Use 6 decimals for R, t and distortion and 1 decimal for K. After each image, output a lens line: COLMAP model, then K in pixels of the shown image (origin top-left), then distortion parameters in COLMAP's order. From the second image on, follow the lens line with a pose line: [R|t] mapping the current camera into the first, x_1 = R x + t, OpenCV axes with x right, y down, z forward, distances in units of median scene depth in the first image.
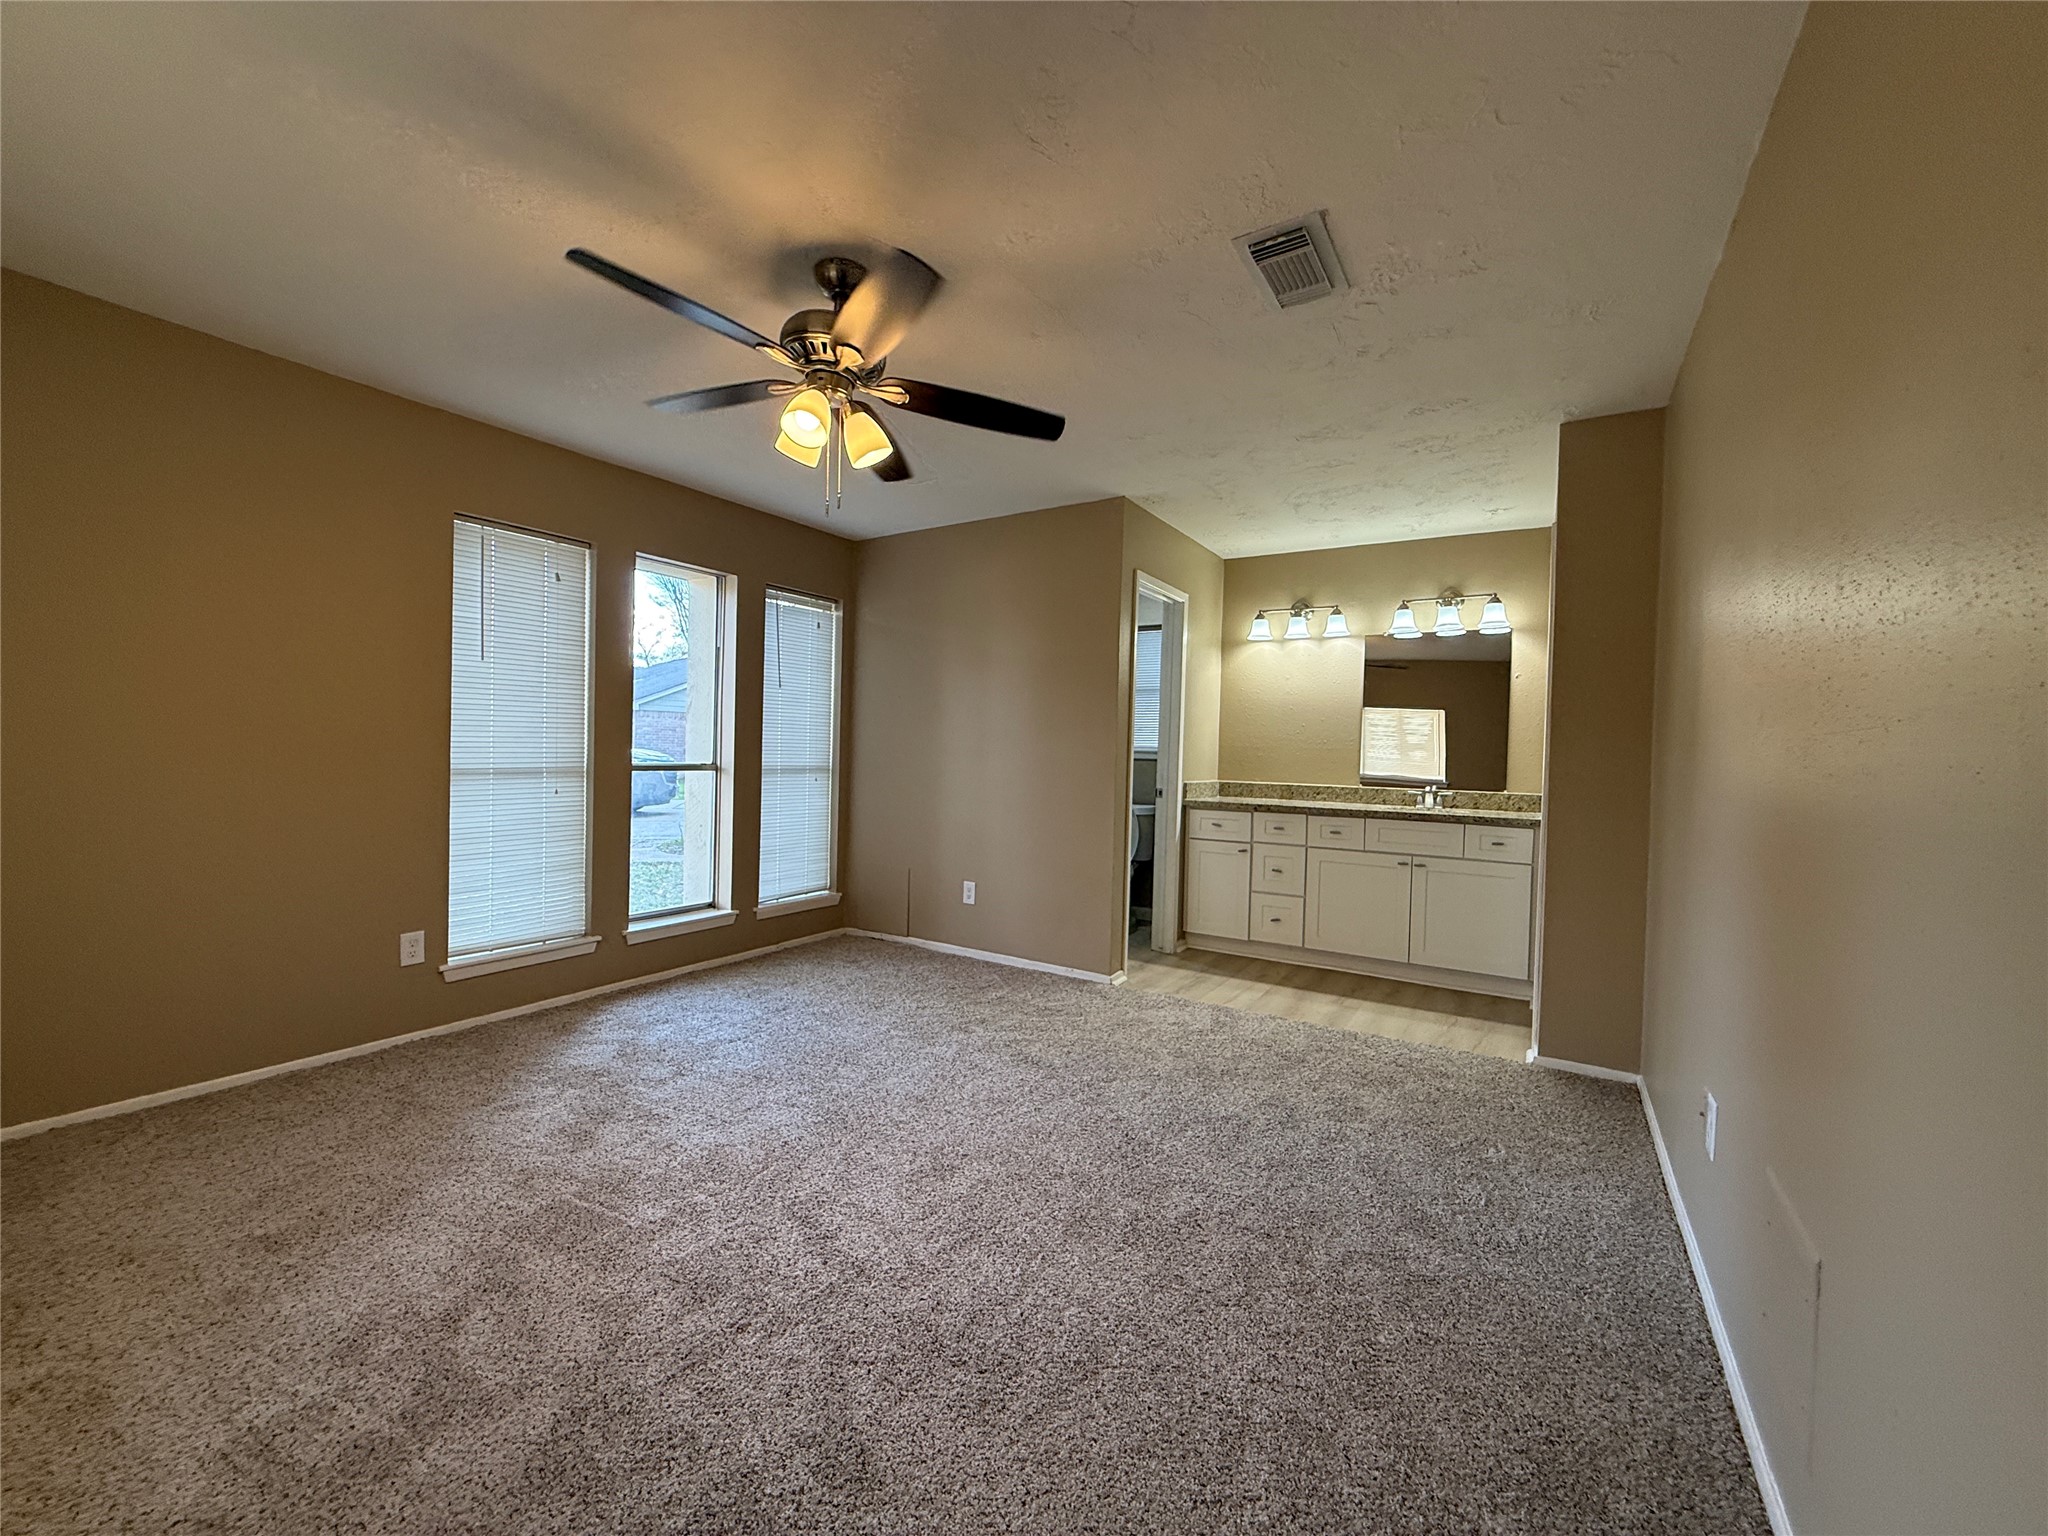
lens RADIAL K [[814.1, 0, 1023.5], [0, 814.1, 761.9], [0, 0, 1]] dist [-0.001337, 0.000472]
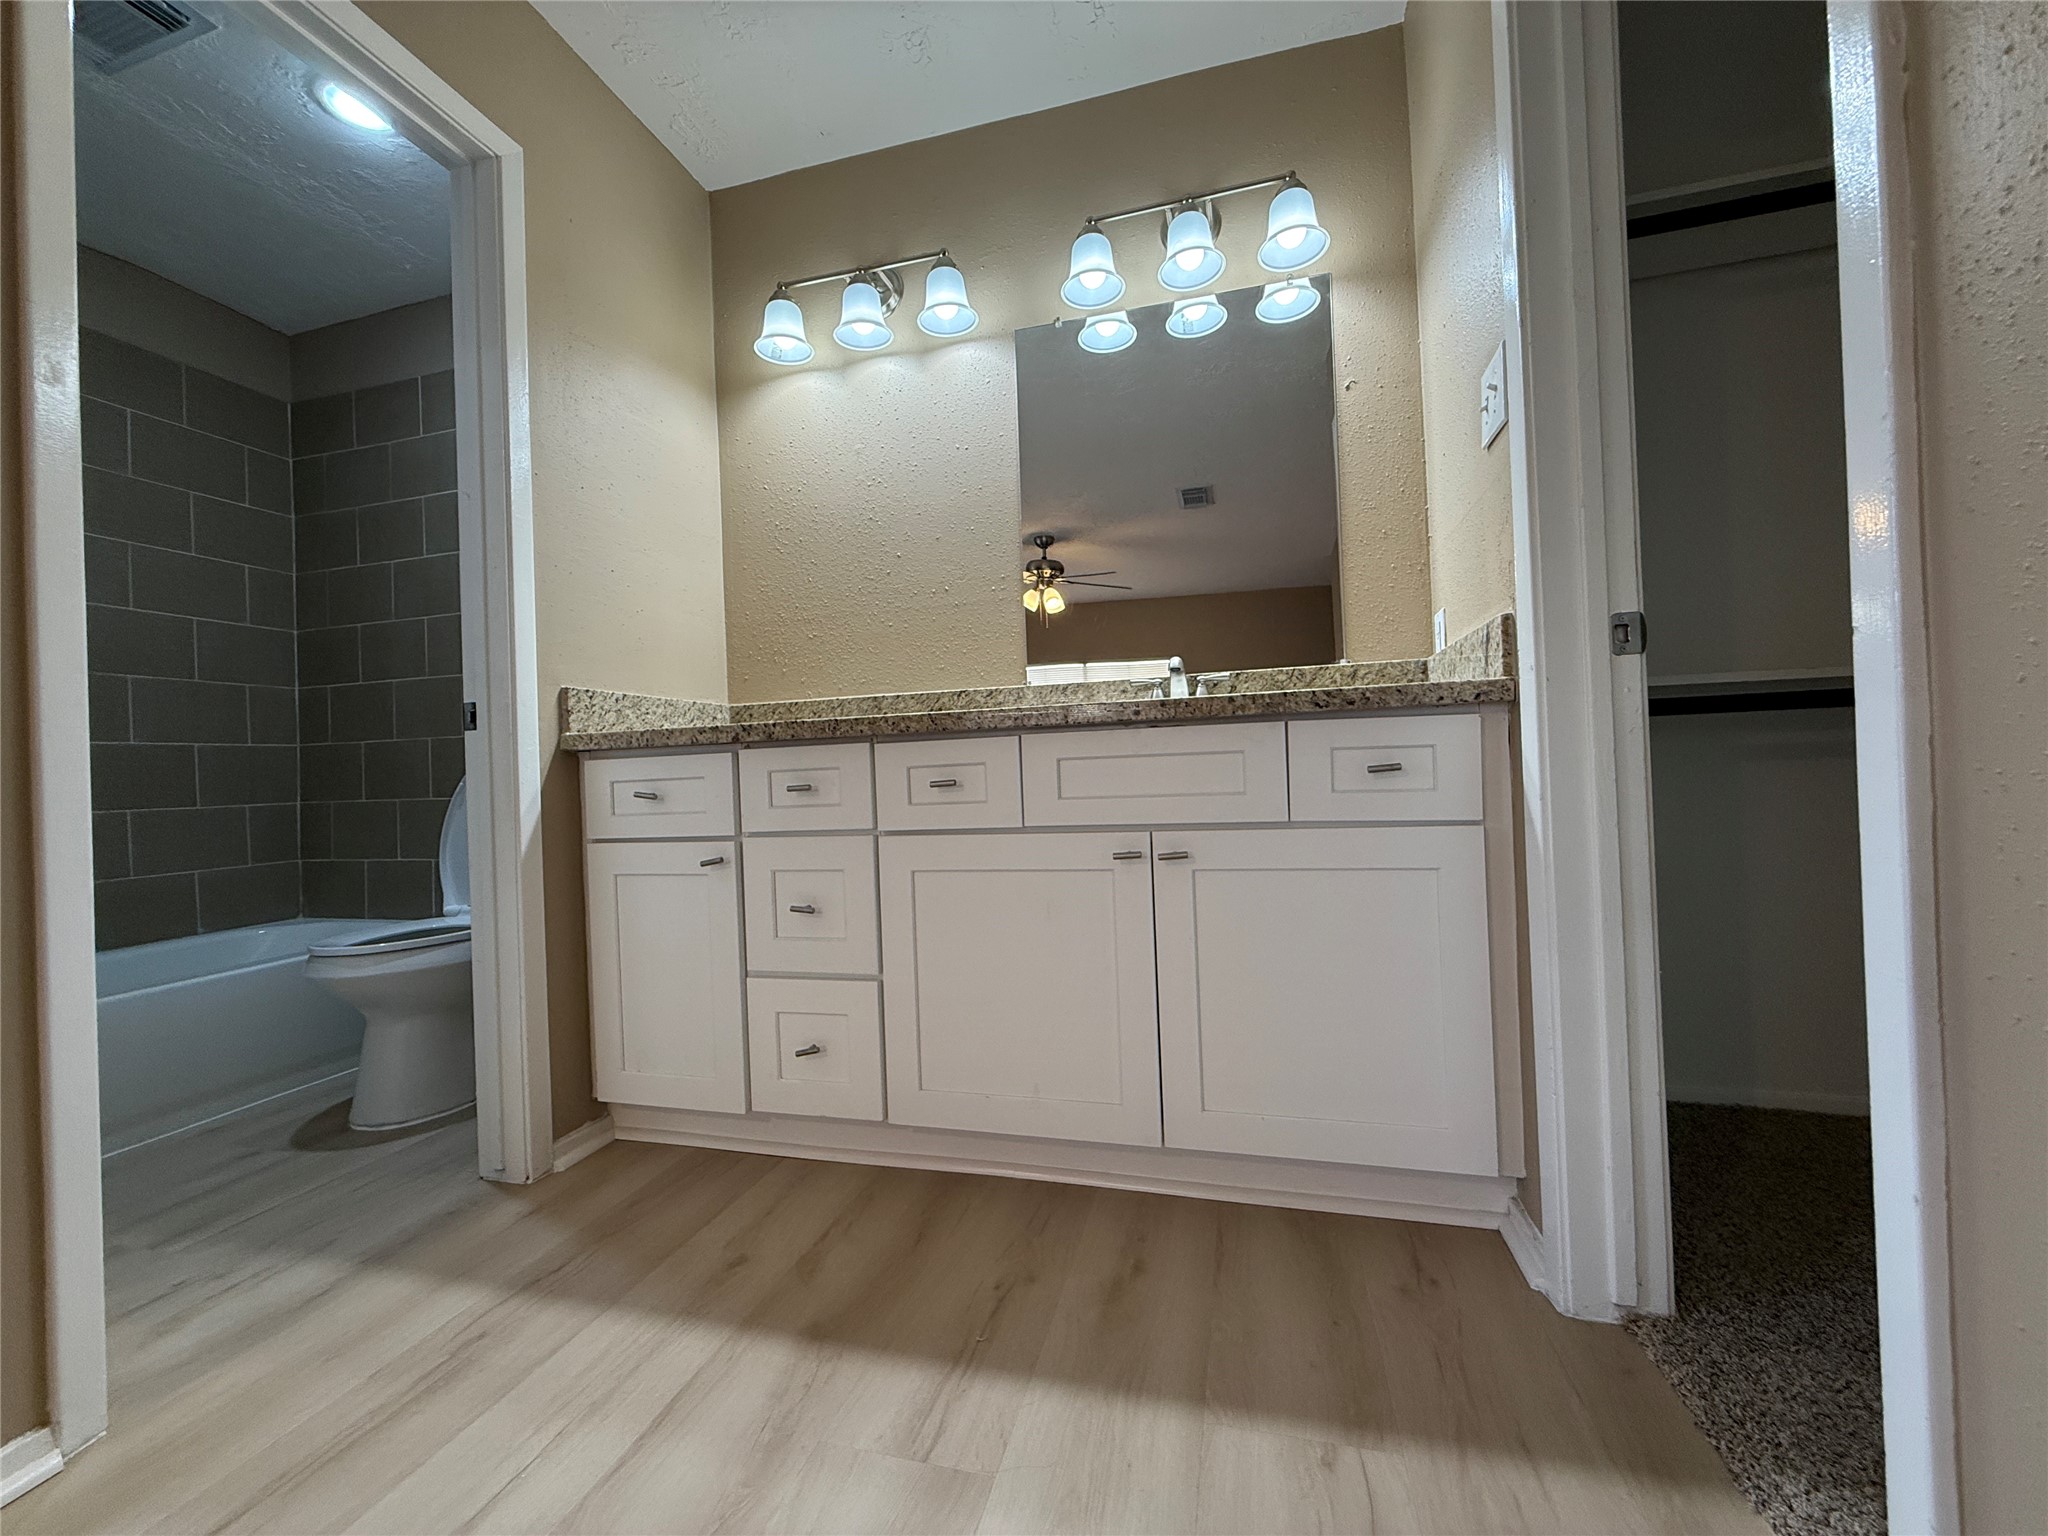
lens RADIAL K [[814.1, 0, 1024.6], [0, 814.1, 759.8], [0, 0, 1]] dist [-0.001337, 0.000472]
pose [[0.953617, -0.055298, 0.295901, 0.296028], [0.063940, 0.997761, -0.019602, 0.080519], [-0.294154, 0.037613, 0.955018, 0.621726]]
